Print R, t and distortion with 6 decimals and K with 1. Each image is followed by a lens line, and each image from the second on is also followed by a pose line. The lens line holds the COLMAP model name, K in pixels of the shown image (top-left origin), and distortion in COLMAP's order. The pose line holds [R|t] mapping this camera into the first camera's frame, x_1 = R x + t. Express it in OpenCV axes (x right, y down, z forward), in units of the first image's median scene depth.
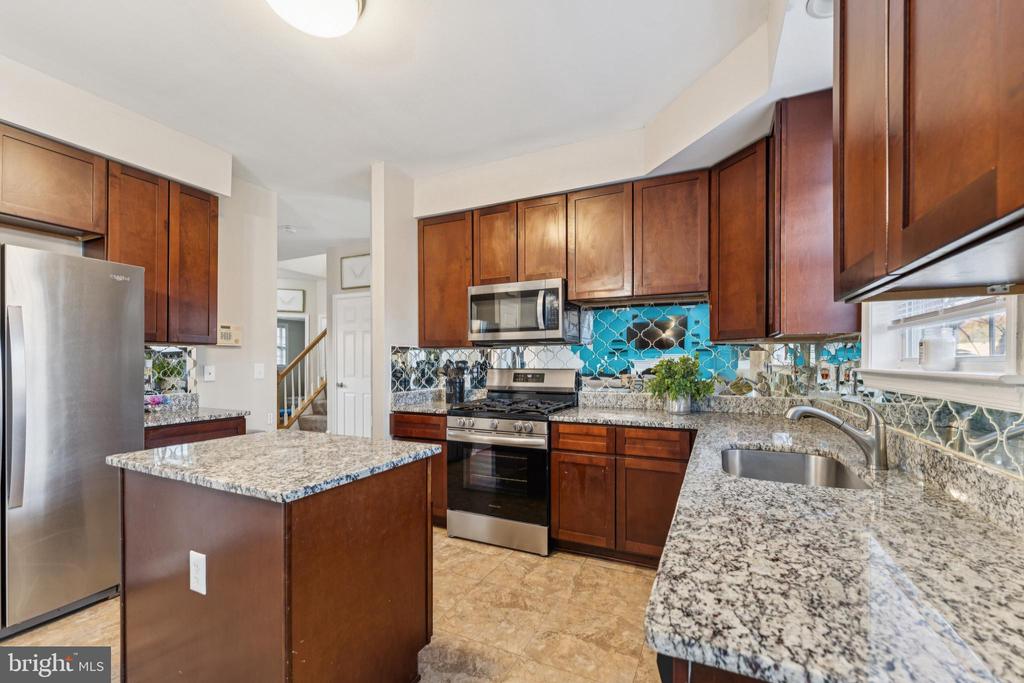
lens RADIAL K [[404.3, 0, 518.1], [0, 404.3, 362.1], [0, 0, 1]] dist [-0.027429, 0.001128]
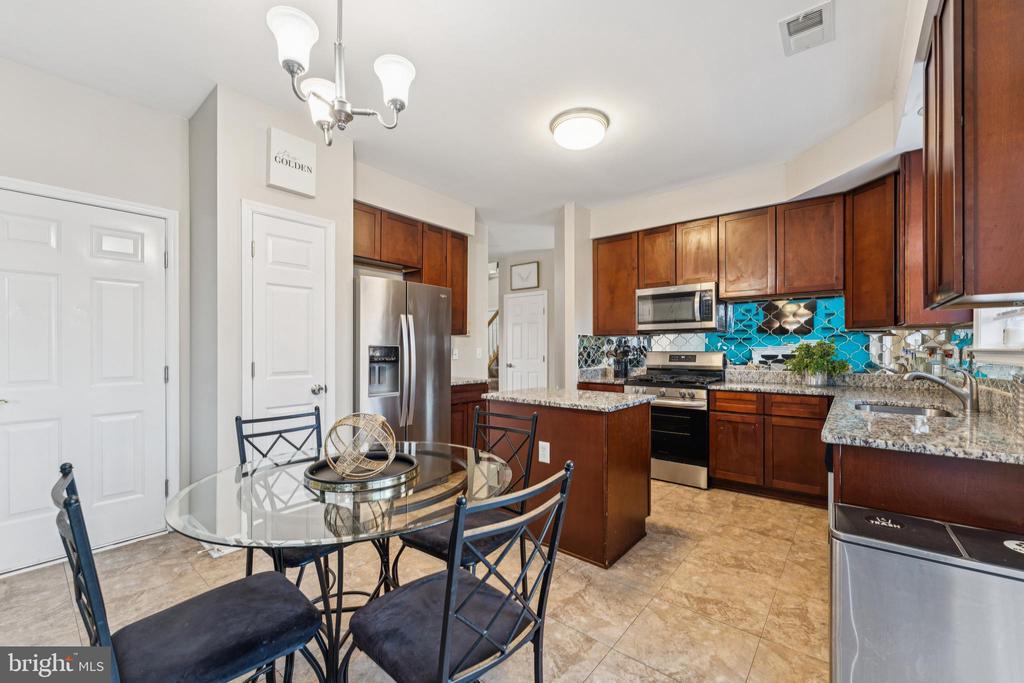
lens RADIAL K [[404.3, 0, 511.7], [0, 404.3, 349.6], [0, 0, 1]] dist [-0.027429, 0.001128]
pose [[0.969131, -0.000350, -0.246545, -0.228997], [0.000343, 1.000000, -0.000073, 0.013064], [0.246545, -0.000014, 0.969131, -0.463766]]
